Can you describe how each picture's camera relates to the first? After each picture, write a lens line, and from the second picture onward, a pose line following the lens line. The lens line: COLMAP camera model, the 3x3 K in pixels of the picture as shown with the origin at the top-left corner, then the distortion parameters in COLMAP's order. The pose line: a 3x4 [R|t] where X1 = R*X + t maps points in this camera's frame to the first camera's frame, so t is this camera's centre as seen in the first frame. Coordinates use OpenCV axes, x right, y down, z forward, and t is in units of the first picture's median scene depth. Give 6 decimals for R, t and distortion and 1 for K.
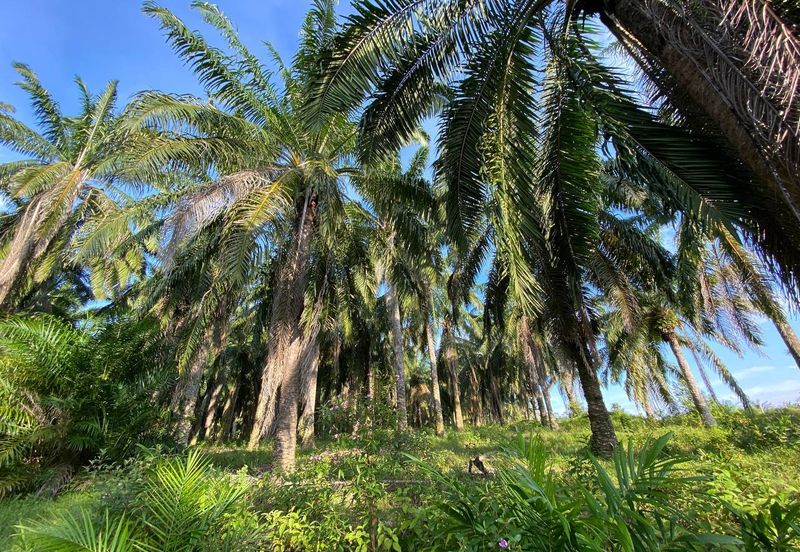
lens RADIAL K [[344.1, 0, 400.0], [0, 344.1, 276.0], [0, 0, 1]] dist [-0.001628, -0.000203]
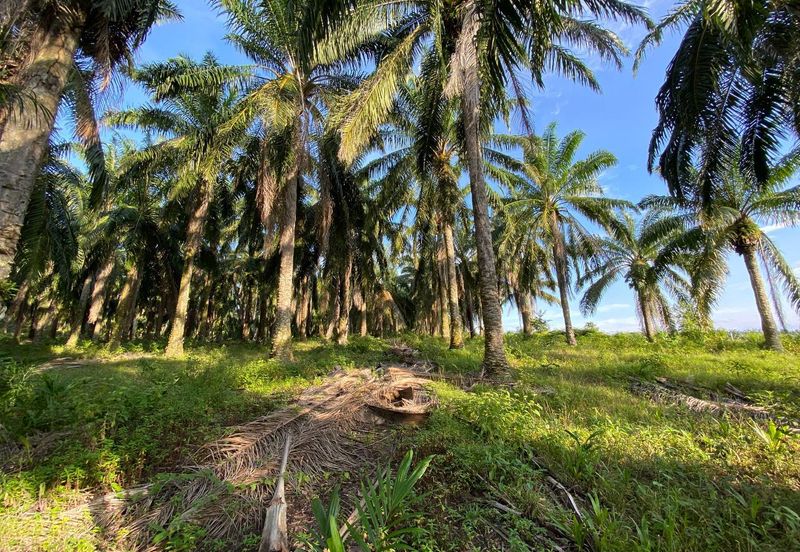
lens RADIAL K [[344.1, 0, 400.0], [0, 344.1, 276.0], [0, 0, 1]] dist [-0.001628, -0.000203]
pose [[0.970153, 0.087975, 0.225973, -0.126762], [-0.138905, 0.965449, 0.220486, 0.113807], [-0.198768, -0.245294, 0.948853, 0.247585]]
